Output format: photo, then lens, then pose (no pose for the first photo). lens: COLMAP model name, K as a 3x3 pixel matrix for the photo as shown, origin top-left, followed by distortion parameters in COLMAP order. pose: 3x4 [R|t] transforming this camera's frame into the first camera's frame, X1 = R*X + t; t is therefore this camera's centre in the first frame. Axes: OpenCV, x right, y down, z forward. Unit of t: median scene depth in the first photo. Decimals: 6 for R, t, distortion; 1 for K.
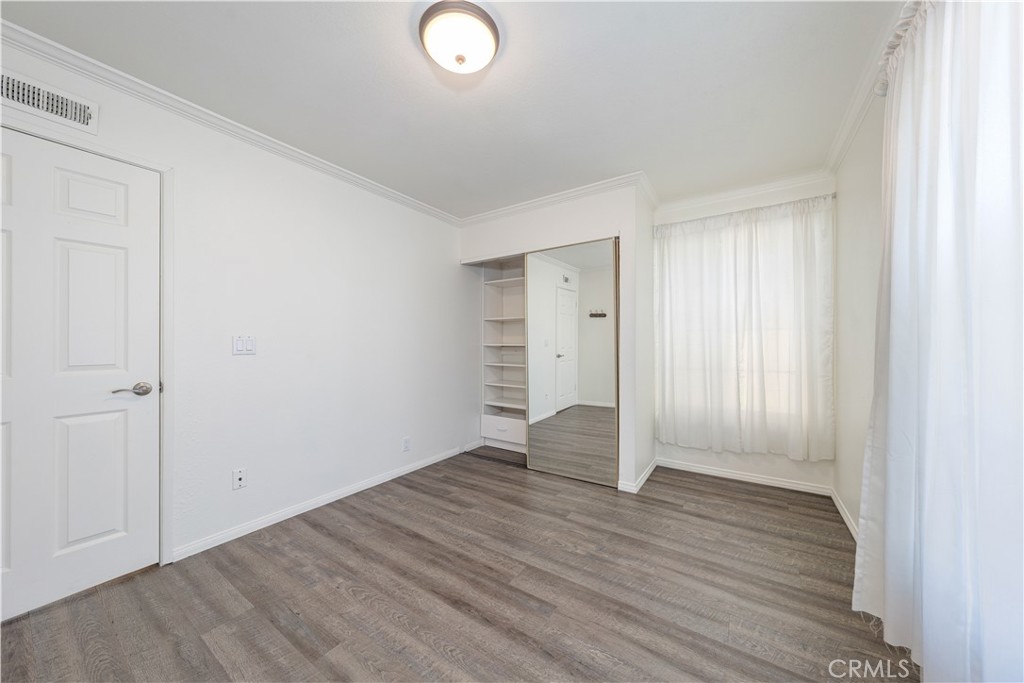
lens RADIAL K [[348.4, 0, 516.3], [0, 348.4, 339.9], [0, 0, 1]] dist [-0.001385, 0.000174]
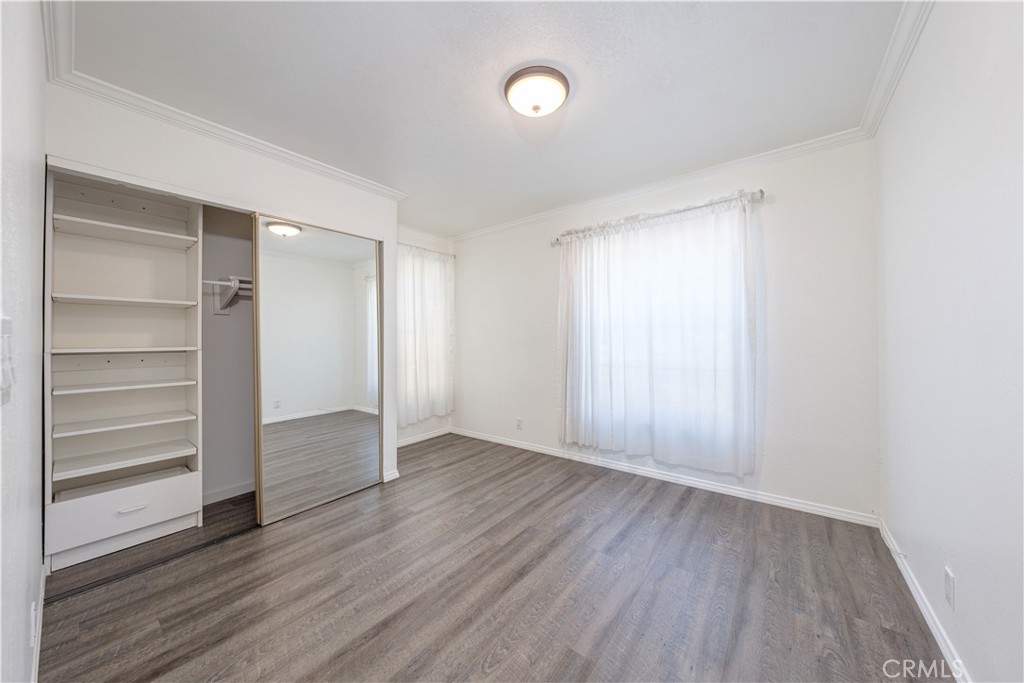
lens RADIAL K [[348.4, 0, 515.8], [0, 348.4, 339.7], [0, 0, 1]] dist [-0.001385, 0.000174]
pose [[0.079426, 0.000321, 0.996841, -0.781163], [0.006440, 0.999979, -0.000835, 0.002424], [-0.996820, 0.006486, 0.079422, 0.560098]]
